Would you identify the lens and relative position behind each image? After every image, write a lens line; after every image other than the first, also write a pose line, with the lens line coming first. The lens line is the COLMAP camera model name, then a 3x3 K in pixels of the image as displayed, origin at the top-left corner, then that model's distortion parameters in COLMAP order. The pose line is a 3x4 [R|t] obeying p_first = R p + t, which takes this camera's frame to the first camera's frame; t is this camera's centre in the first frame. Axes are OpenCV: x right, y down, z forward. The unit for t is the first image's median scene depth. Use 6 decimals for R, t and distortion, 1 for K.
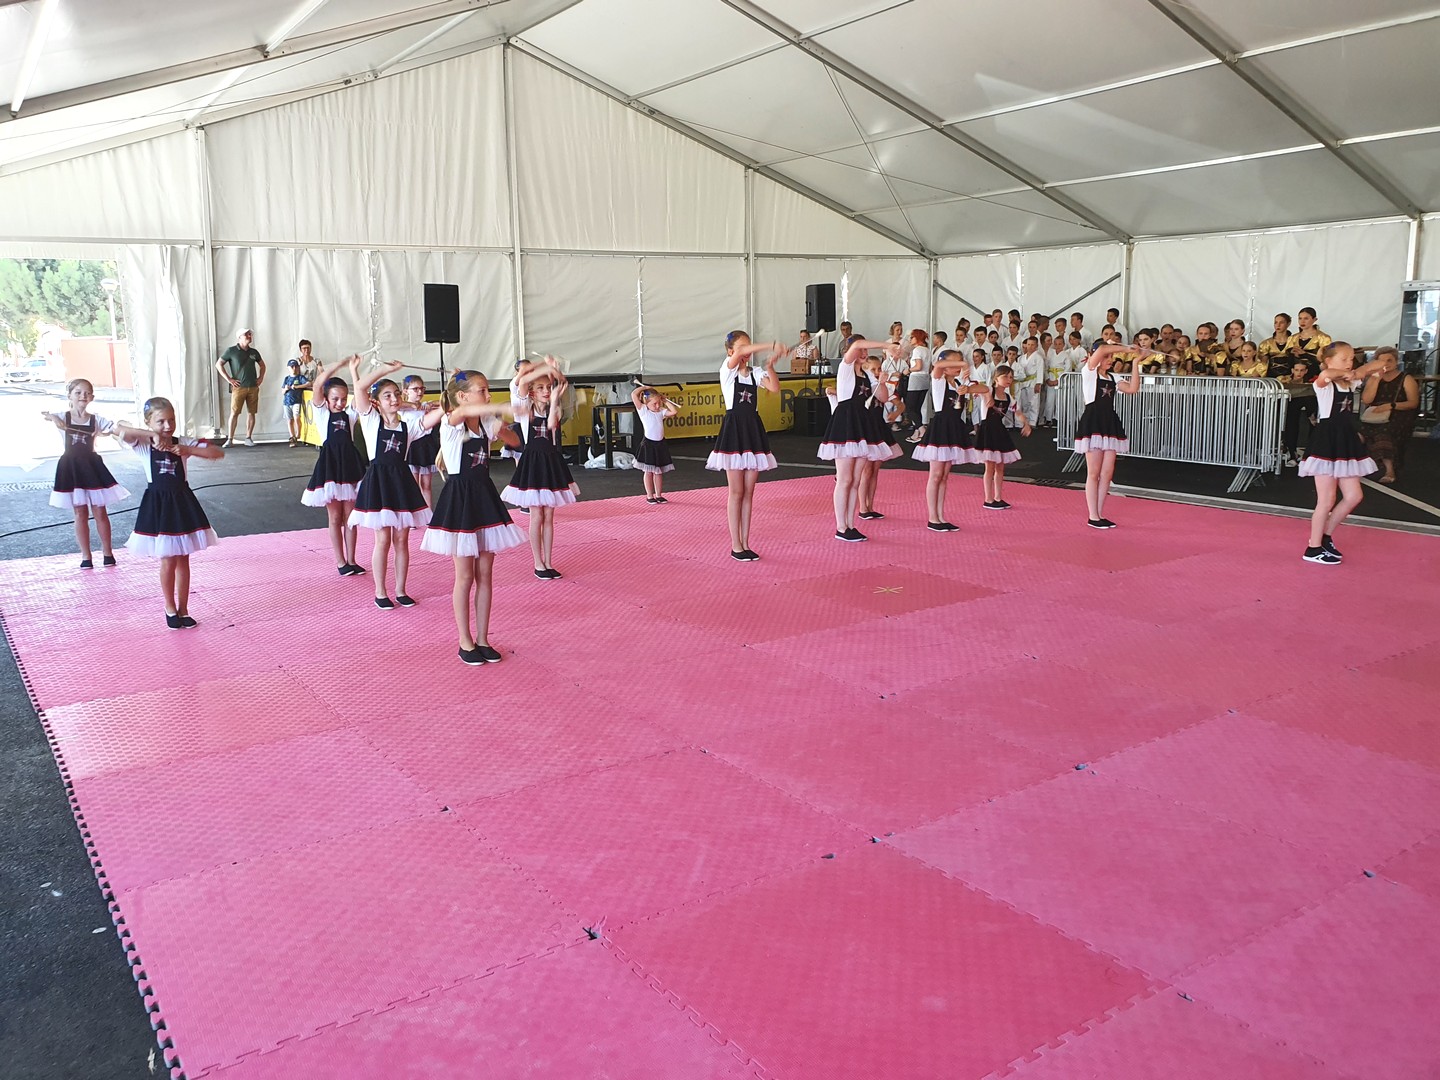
lens RADIAL K [[1098.2, 0, 719.0], [0, 1098.2, 516.1], [0, 0, 1]] dist [0.009760, 0.009314]
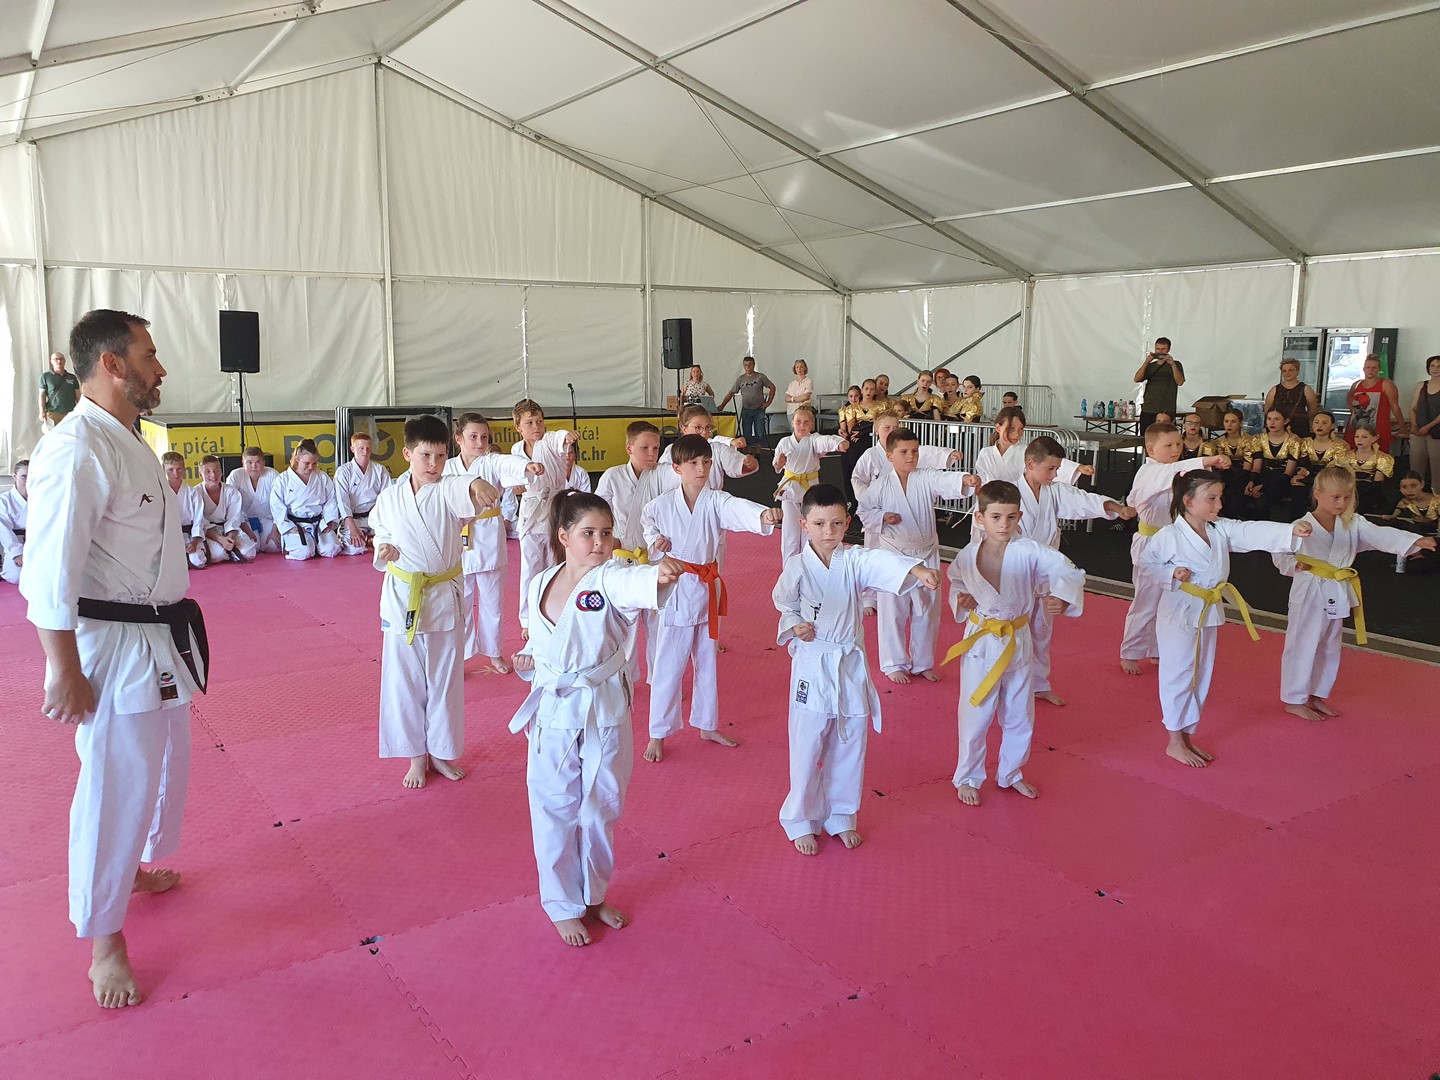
lens RADIAL K [[1088.5, 0, 715.7], [0, 1088.5, 532.3], [0, 0, 1]] dist [0.006469, 0.012381]
pose [[0.999780, 0.020024, -0.006202, 0.132846], [-0.020085, 0.999749, -0.009906, -0.014560], [0.006002, 0.010029, 0.999932, 0.049237]]
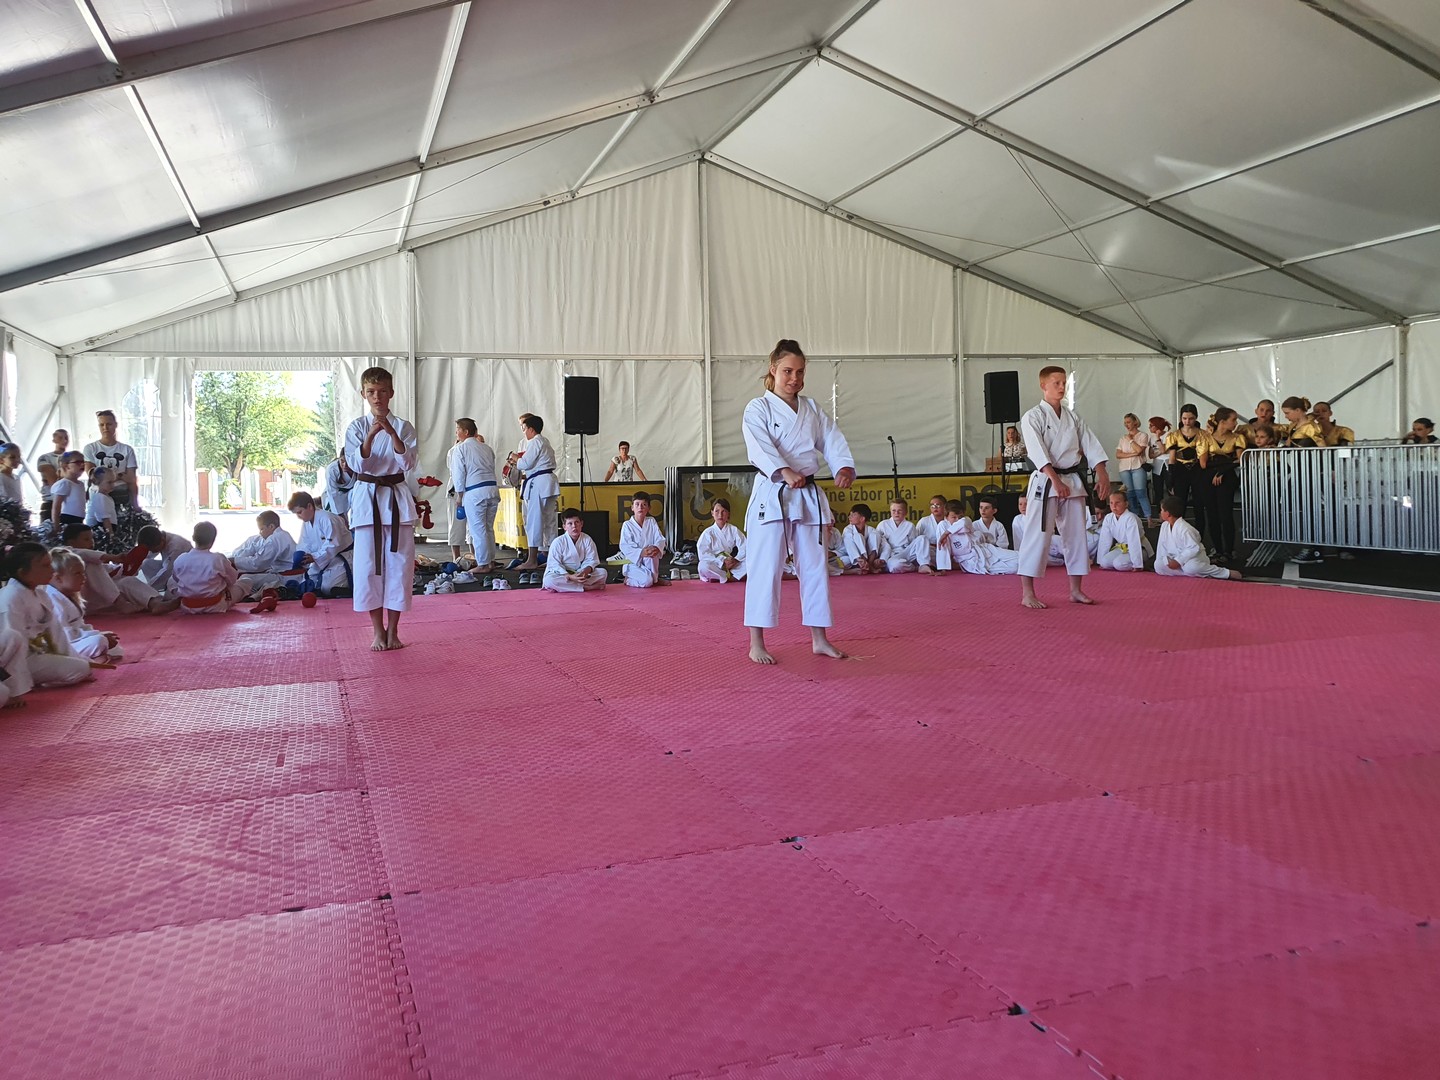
lens RADIAL K [[1104.3, 0, 728.0], [0, 1104.3, 508.9], [0, 0, 1]] dist [0.016242, -0.007977]
pose [[0.965924, -0.001637, -0.258822, 0.109423], [-0.031616, 0.991745, -0.124264, 0.024530], [0.256889, 0.128212, 0.957899, 0.064464]]
